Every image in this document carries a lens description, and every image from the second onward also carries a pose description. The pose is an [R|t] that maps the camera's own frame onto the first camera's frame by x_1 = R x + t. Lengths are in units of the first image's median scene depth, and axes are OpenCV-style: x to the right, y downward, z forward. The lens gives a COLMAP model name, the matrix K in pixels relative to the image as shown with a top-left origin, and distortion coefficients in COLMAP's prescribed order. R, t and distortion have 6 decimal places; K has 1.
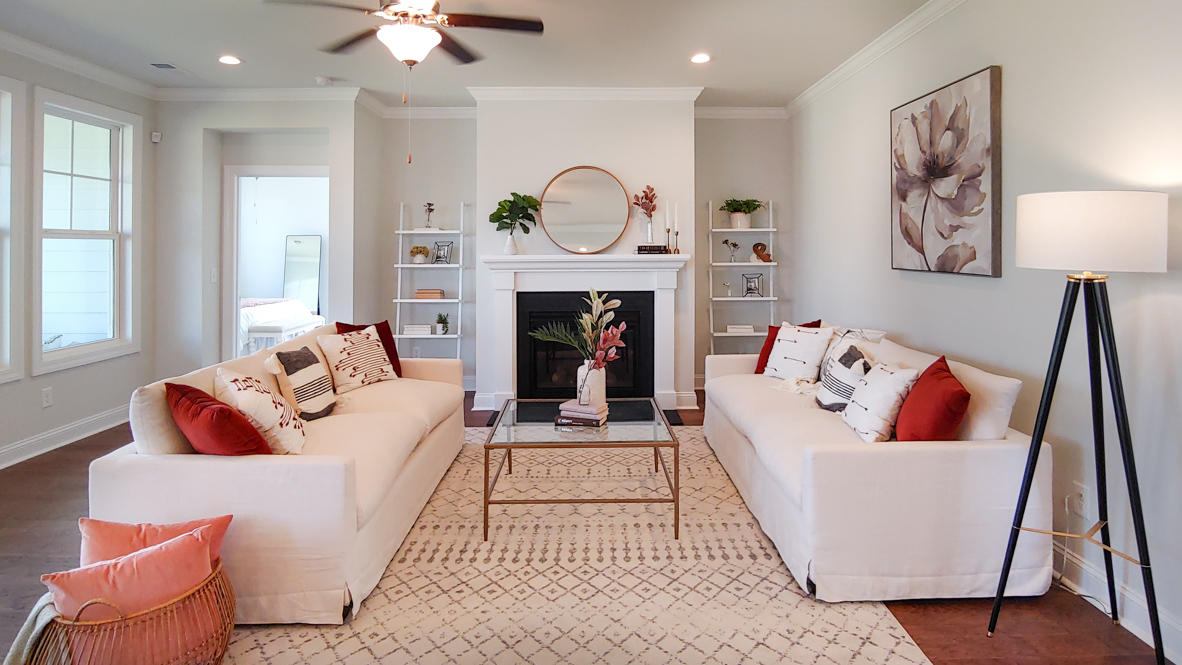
lens RADIAL K [[627.2, 0, 595.1], [0, 627.2, 243.3], [0, 0, 1]] dist [-0.016371, 0.000070]
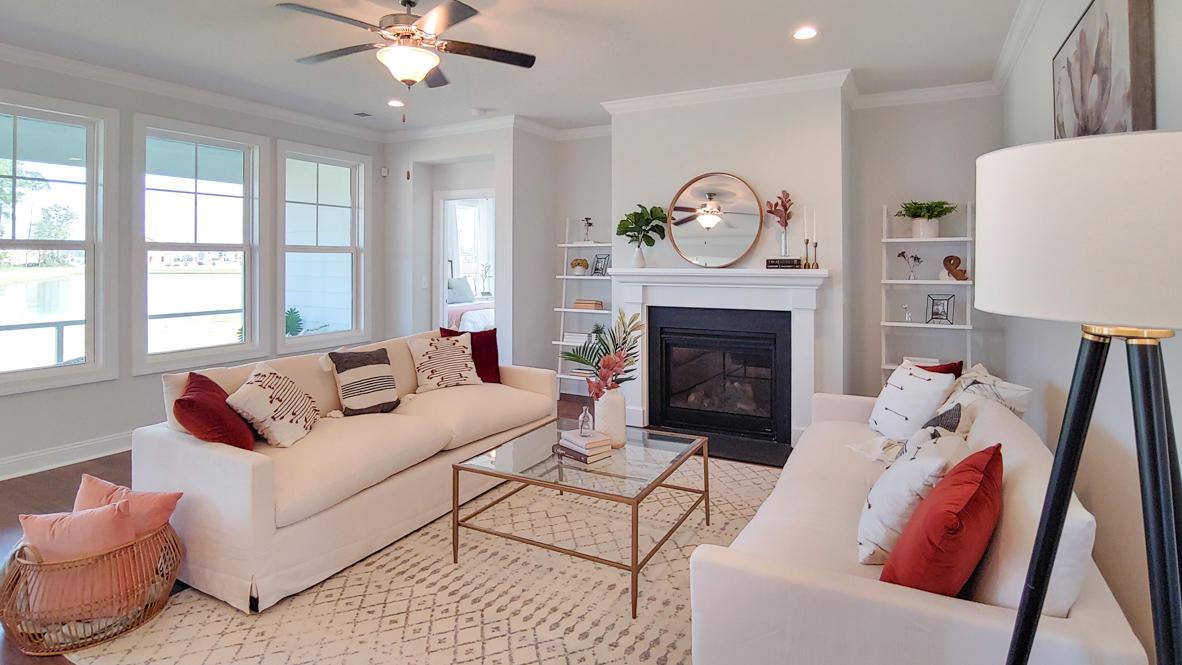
lens RADIAL K [[582.9, 0, 617.6], [0, 582.9, 252.5], [0, 0, 1]] dist [-0.013700, -0.000121]
pose [[0.886397, -0.002414, -0.462919, 0.266768], [0.000035, 0.999987, -0.005147, -0.001209], [0.462925, 0.004546, 0.886386, 0.179871]]
